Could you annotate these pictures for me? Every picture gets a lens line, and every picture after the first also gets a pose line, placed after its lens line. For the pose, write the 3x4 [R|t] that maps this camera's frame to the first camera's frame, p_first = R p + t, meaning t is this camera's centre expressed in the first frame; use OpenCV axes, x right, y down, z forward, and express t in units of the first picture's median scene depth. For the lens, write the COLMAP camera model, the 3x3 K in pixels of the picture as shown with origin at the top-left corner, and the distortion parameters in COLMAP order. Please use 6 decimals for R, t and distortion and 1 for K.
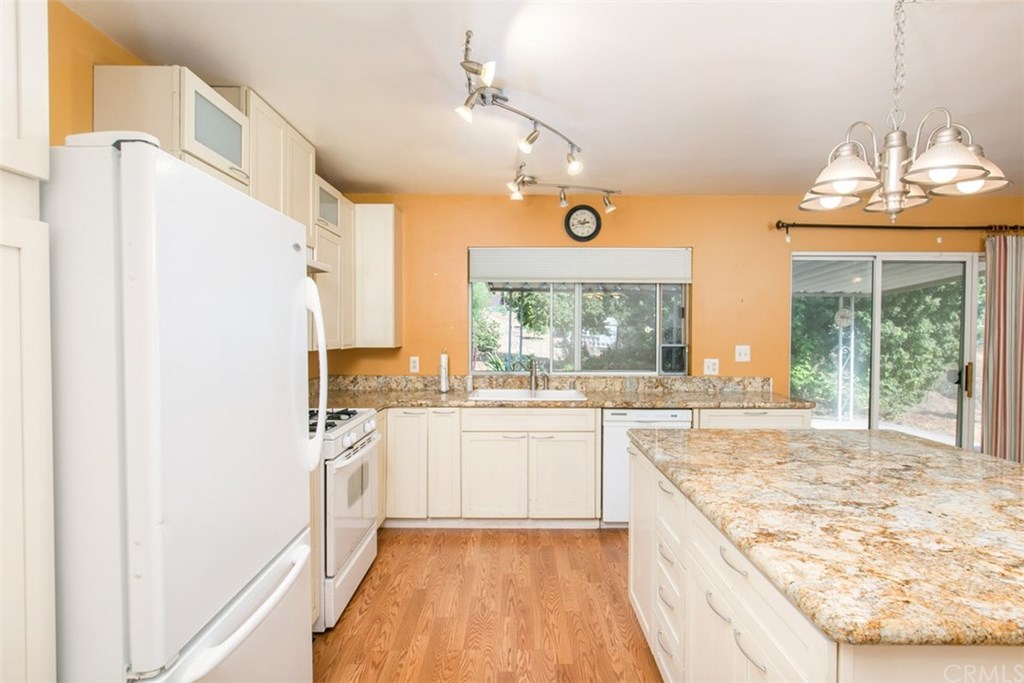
lens RADIAL K [[519.5, 0, 511.8], [0, 519.5, 337.4], [0, 0, 1]] dist [0.000296, -0.000236]
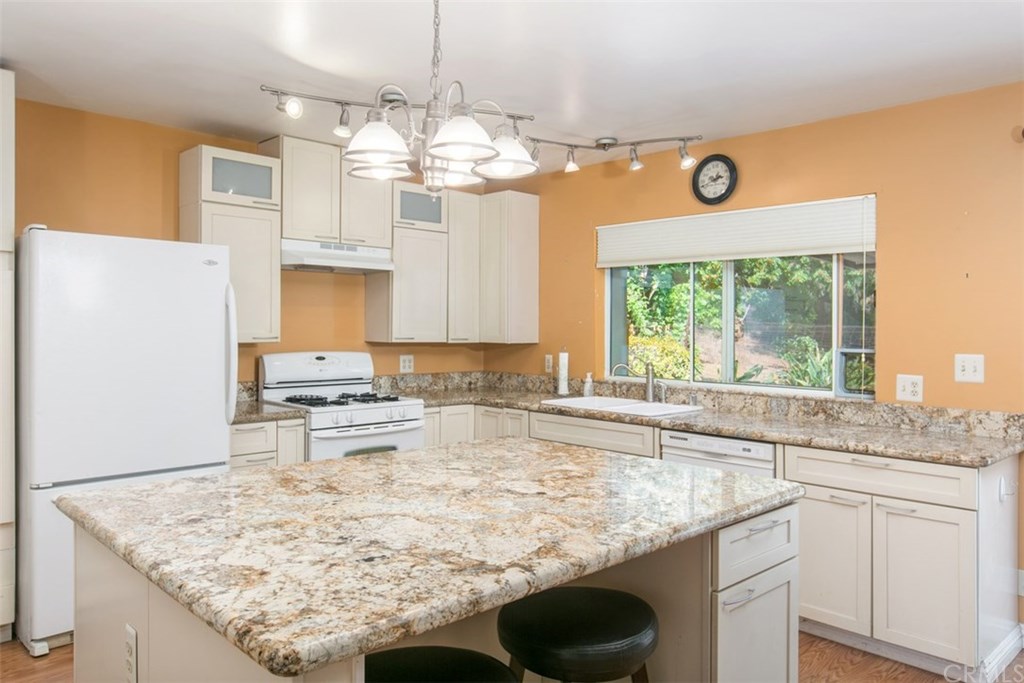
lens RADIAL K [[731.4, 0, 509.8], [0, 731.4, 327.8], [0, 0, 1]] dist [-0.000948, -0.001680]
pose [[0.696324, 0.006453, -0.717699, 0.674577], [-0.018351, 0.999793, -0.008815, 0.002983], [0.717493, 0.019308, 0.696298, 0.081998]]
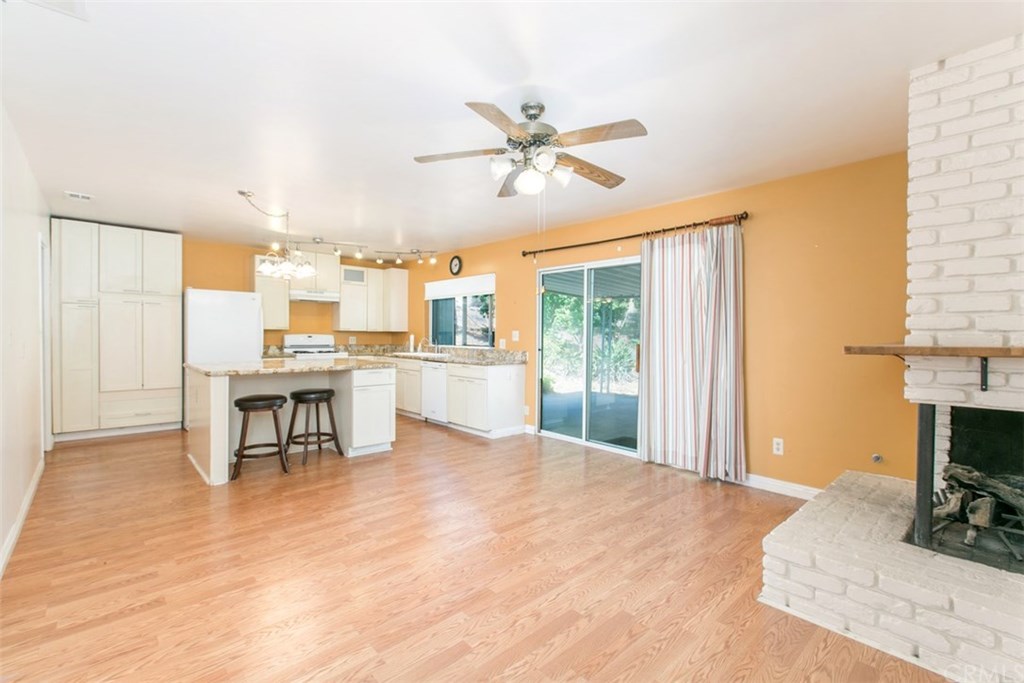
lens RADIAL K [[460.3, 0, 513.8], [0, 460.3, 338.2], [0, 0, 1]] dist [-0.002332, -0.000017]
pose [[0.675237, 0.008847, -0.737547, 1.498240], [-0.018128, 0.999825, -0.004603, 0.045060], [0.737378, 0.016478, 0.675280, 0.040782]]
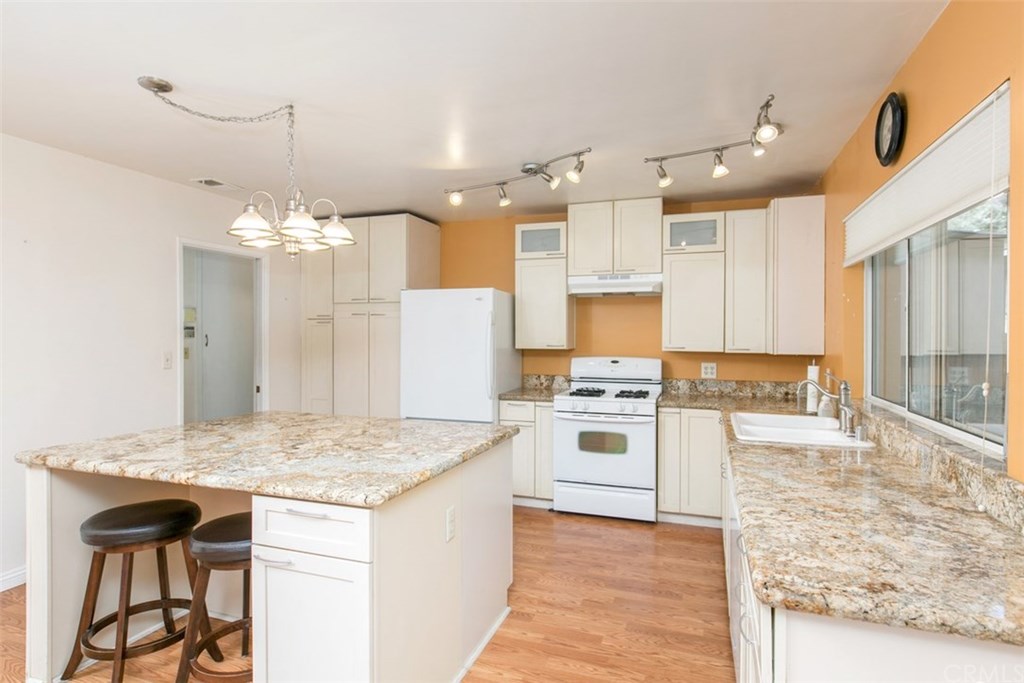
lens RADIAL K [[540.8, 0, 515.7], [0, 540.8, 335.5], [0, 0, 1]] dist [0.007919, 0.000337]
pose [[-0.328058, -0.003381, -0.944652, 0.775982], [-0.015889, 0.999872, 0.001940, -0.007343], [0.944524, 0.015646, -0.328070, 0.825751]]
